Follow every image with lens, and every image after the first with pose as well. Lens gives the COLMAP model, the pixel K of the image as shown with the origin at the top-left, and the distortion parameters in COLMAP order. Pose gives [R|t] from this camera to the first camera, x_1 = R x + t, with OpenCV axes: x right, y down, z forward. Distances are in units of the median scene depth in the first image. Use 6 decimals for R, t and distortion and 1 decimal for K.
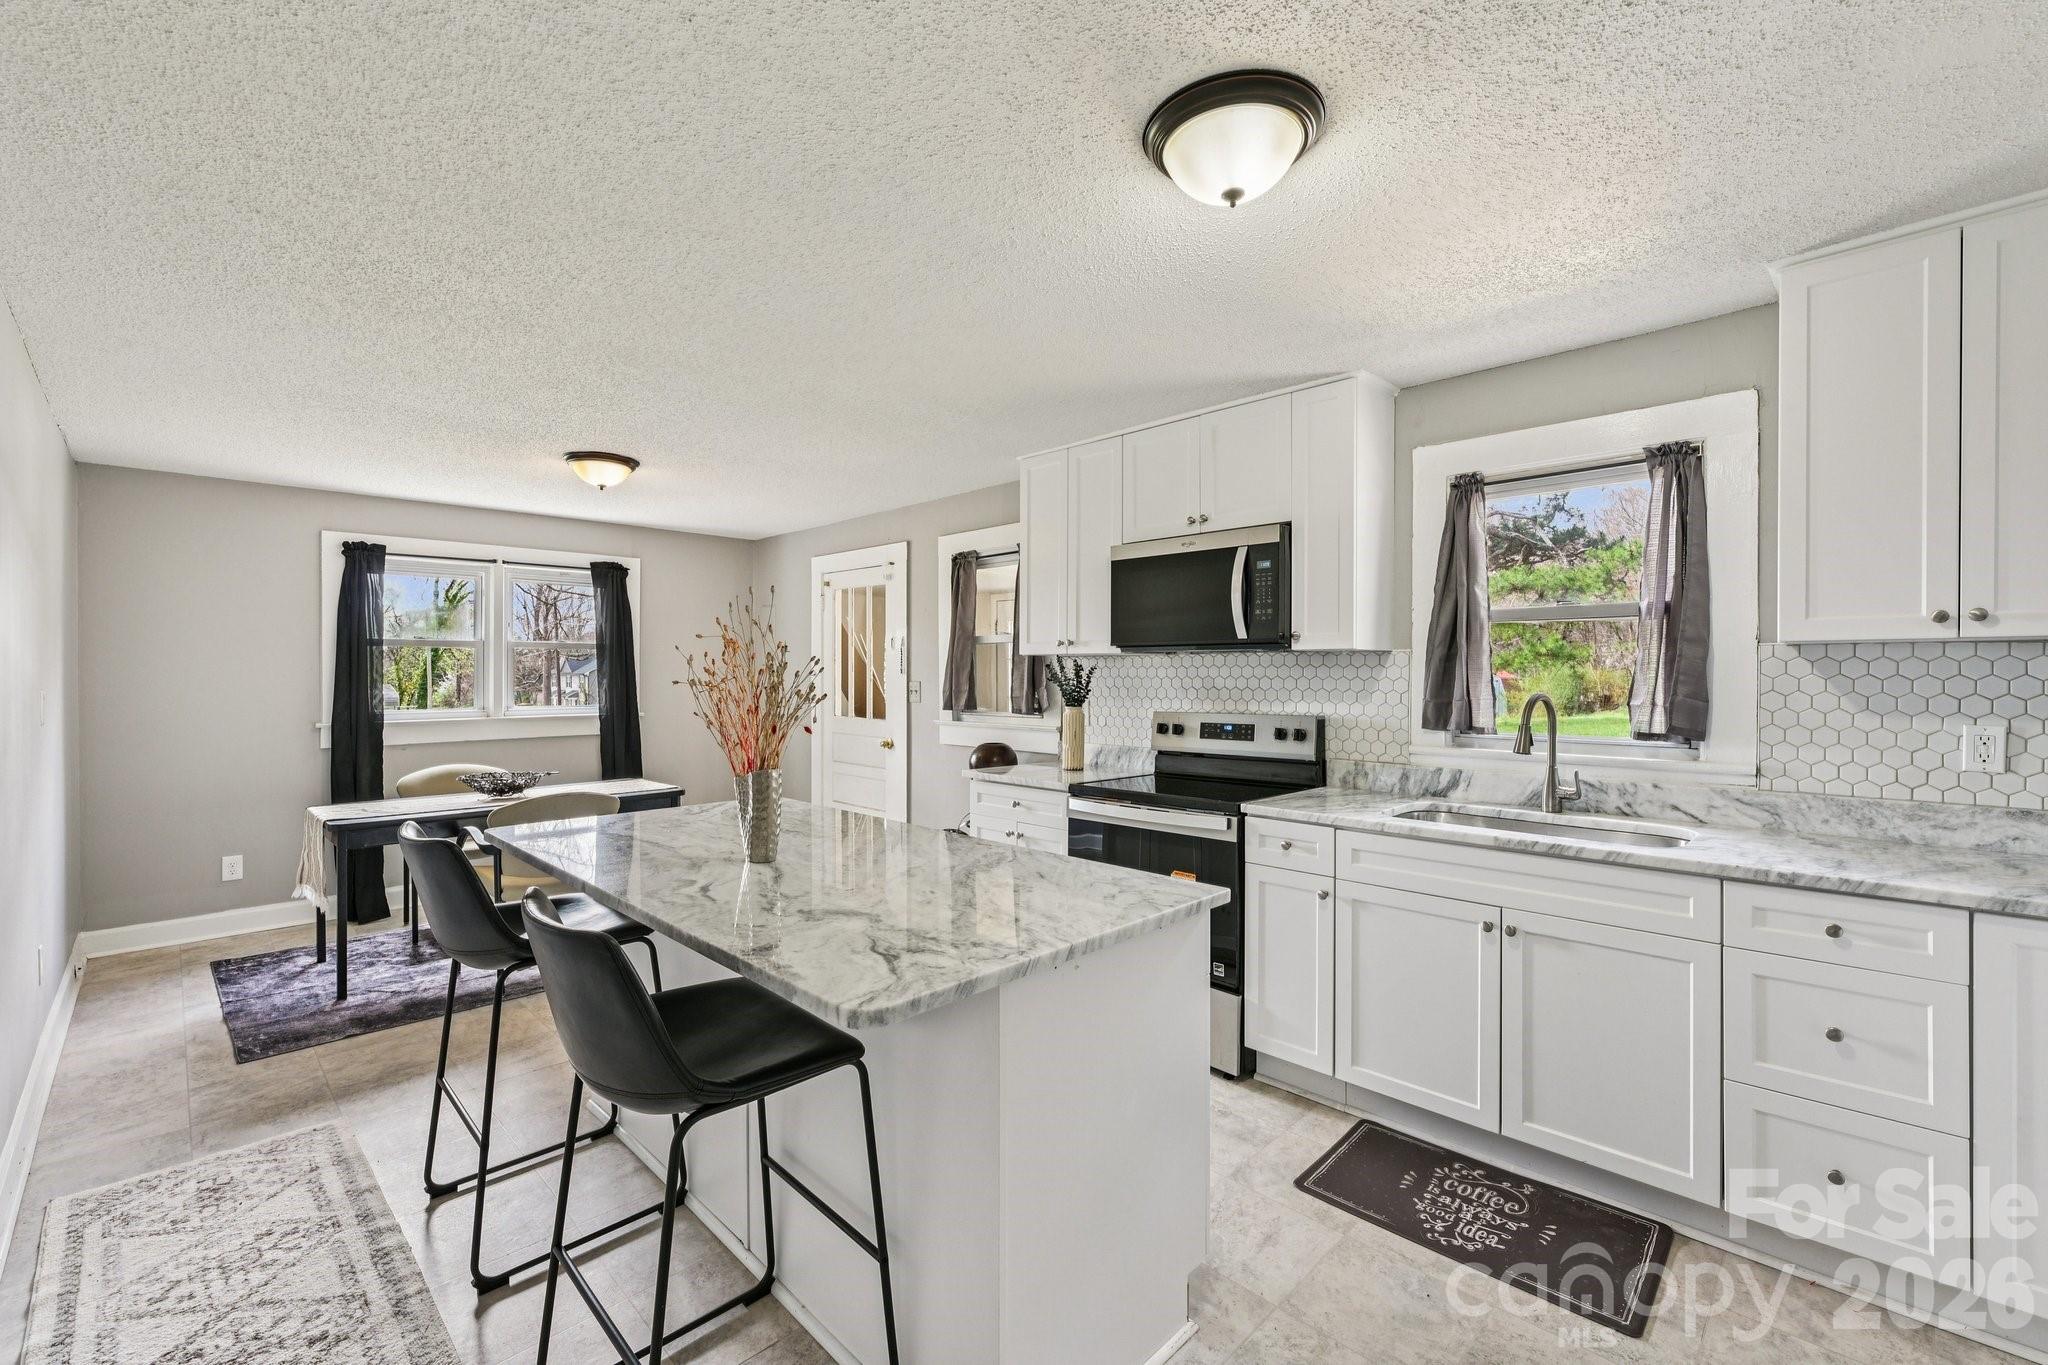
lens RADIAL K [[836.0, 0, 1017.2], [0, 836.0, 681.6], [0, 0, 1]] dist [-0.011270, 0.000582]
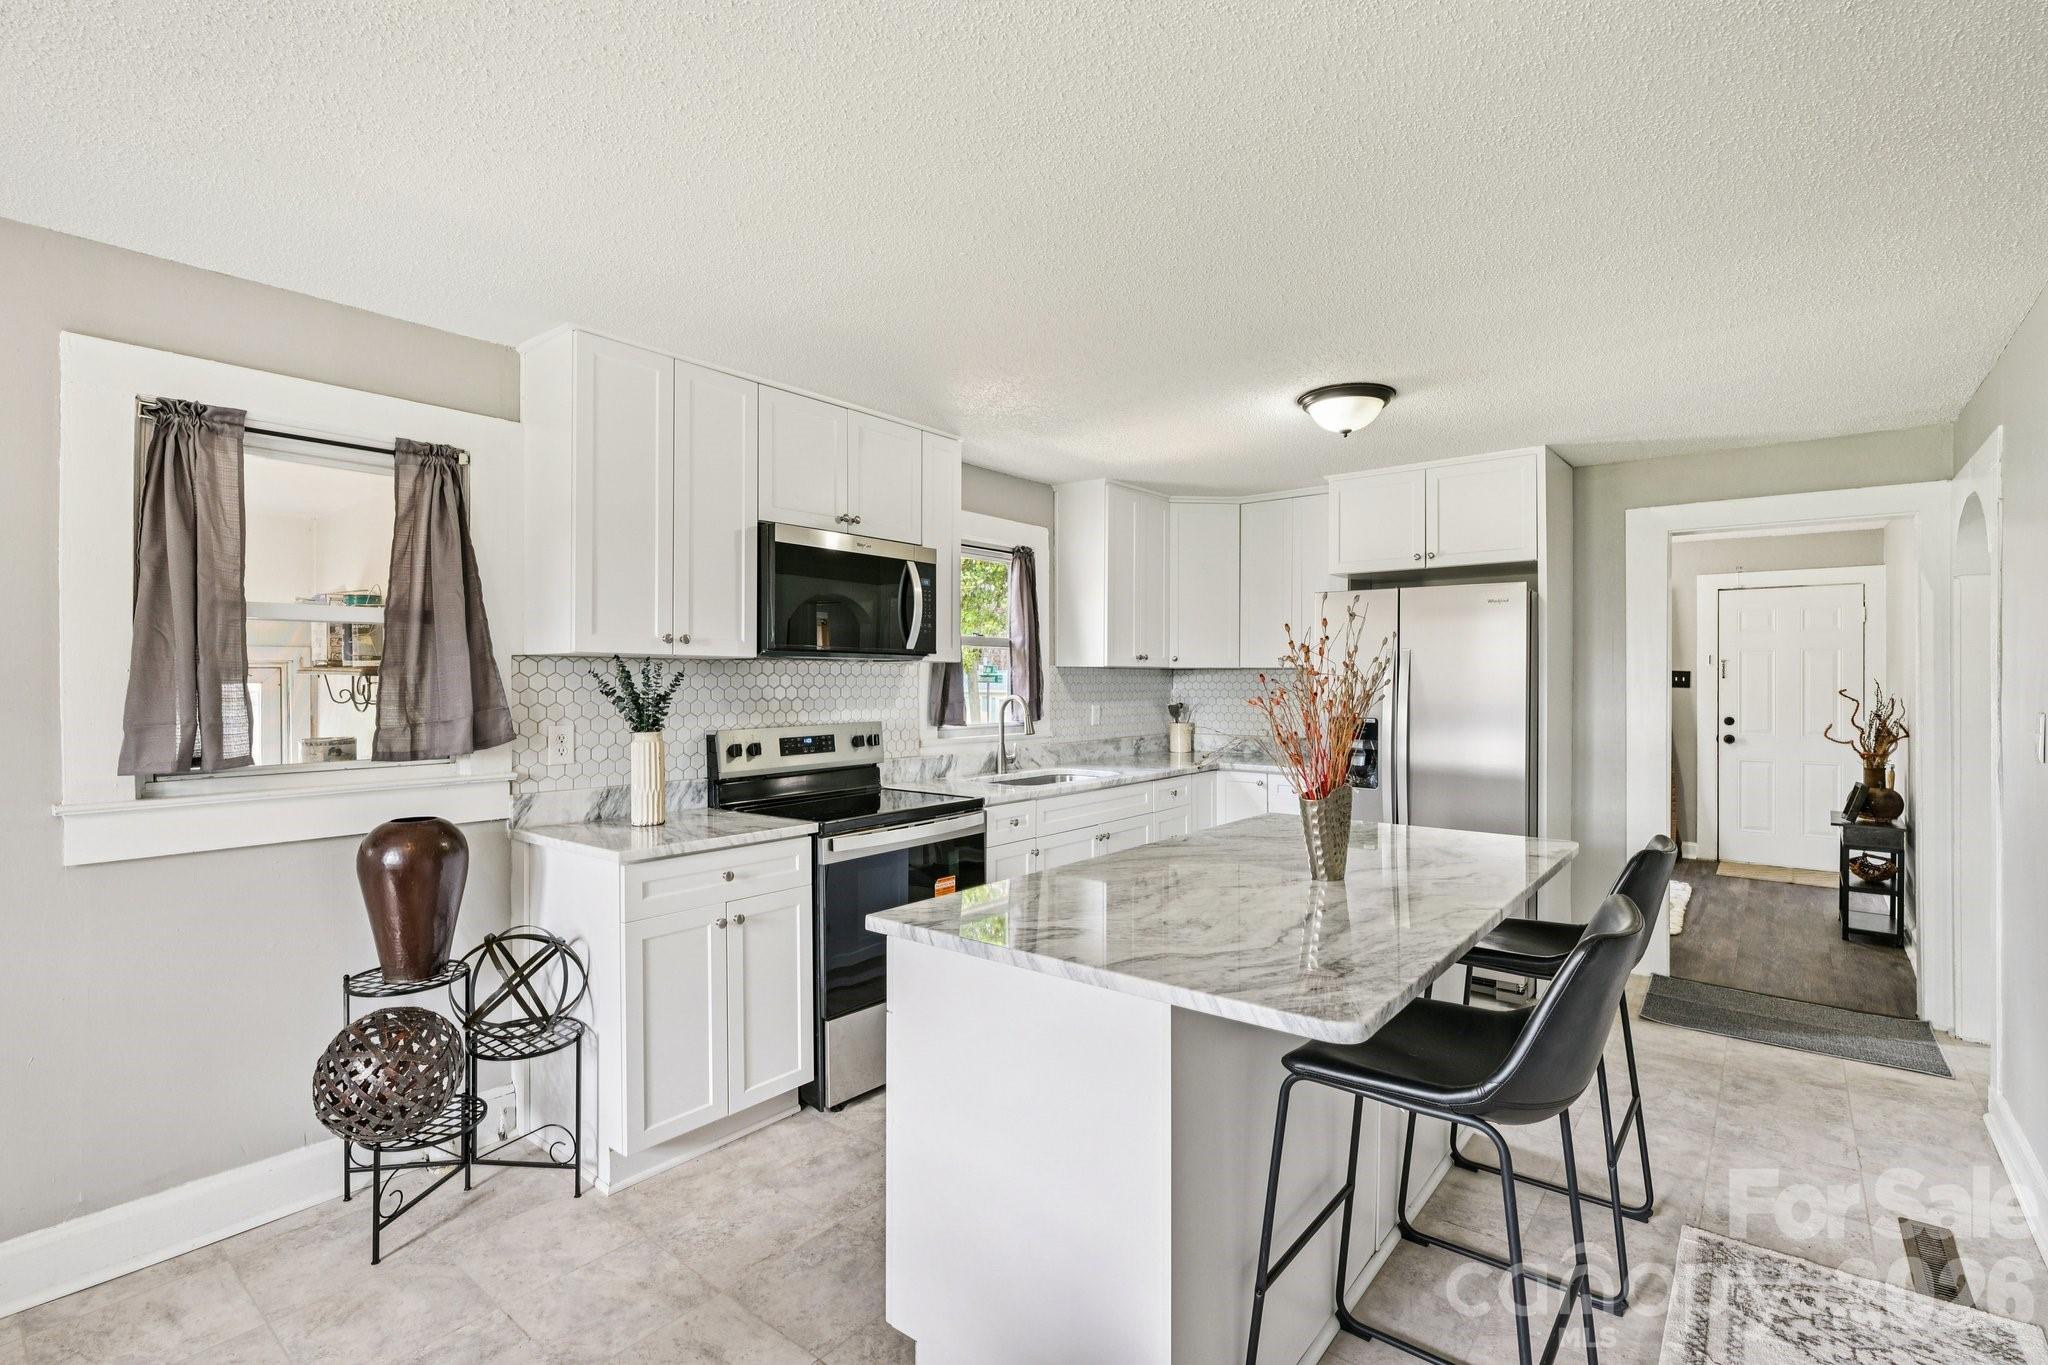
lens RADIAL K [[941.9, 0, 1012.0], [0, 941.9, 677.8], [0, 0, 1]] dist [-0.010536, -0.000084]
pose [[-0.095592, 0.000670, 0.995420, -0.616614], [0.008593, 0.999963, 0.000152, -0.010131], [-0.995383, 0.008569, -0.095594, 0.662244]]
